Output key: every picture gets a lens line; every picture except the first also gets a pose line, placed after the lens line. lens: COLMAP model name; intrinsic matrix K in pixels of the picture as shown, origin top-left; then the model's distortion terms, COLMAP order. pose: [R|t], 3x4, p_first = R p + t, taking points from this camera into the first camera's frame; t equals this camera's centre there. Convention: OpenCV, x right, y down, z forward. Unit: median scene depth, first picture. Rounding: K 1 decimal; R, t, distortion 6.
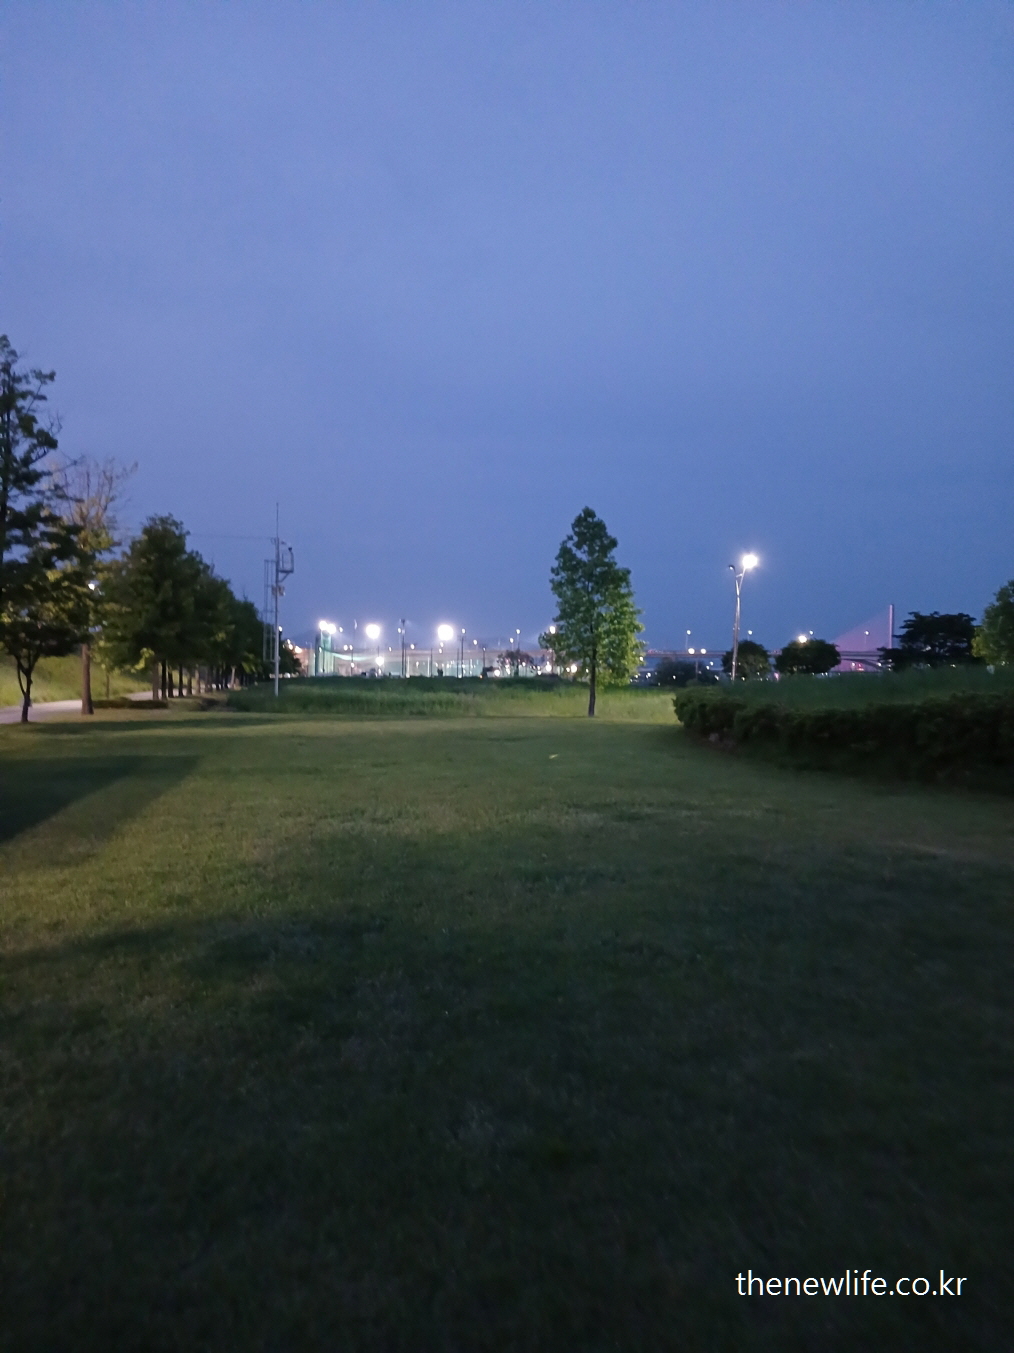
lens RADIAL K [[1059.0, 0, 509.3], [0, 1059.0, 676.7], [0, 0, 1]] dist [0.056536, -0.014211]
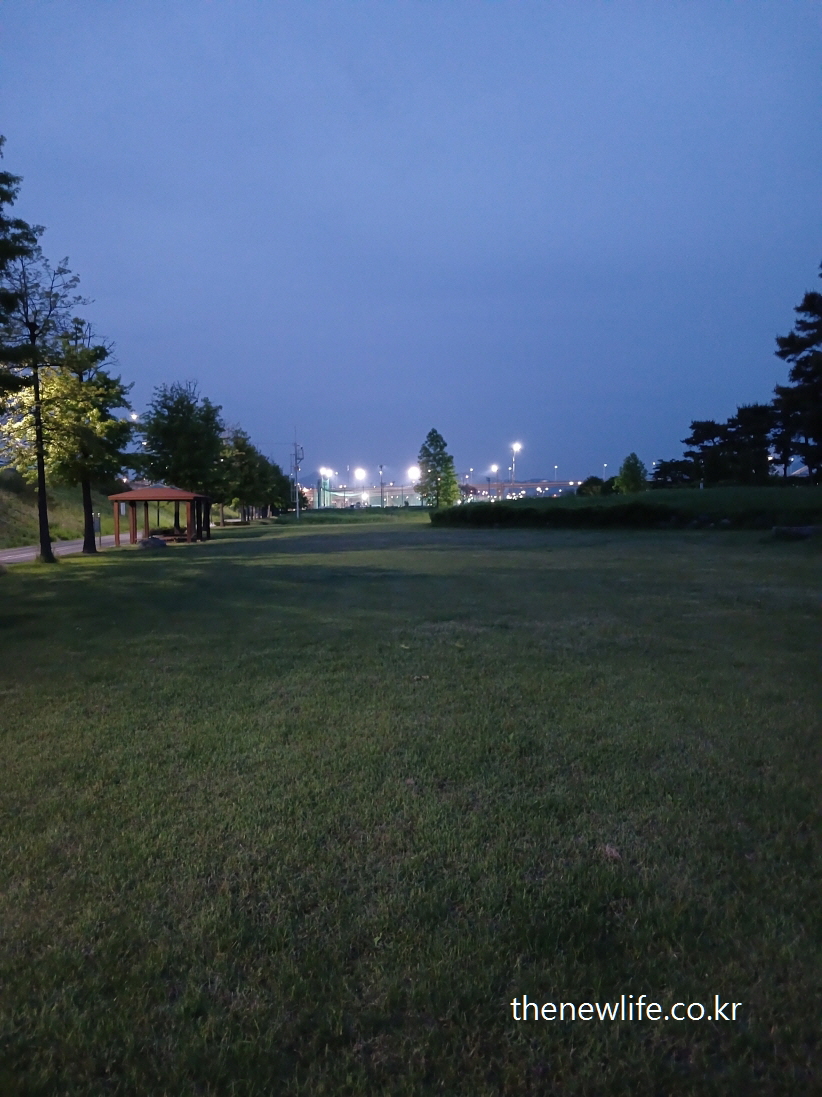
lens RADIAL K [[858.6, 0, 409.2], [0, 858.6, 549.1], [0, 0, 1]] dist [0.056536, -0.014211]
pose [[0.996513, -0.028861, -0.078292, 0.081311], [0.032783, 0.998247, 0.049274, 0.001427], [0.076733, -0.051669, 0.995712, -0.421505]]
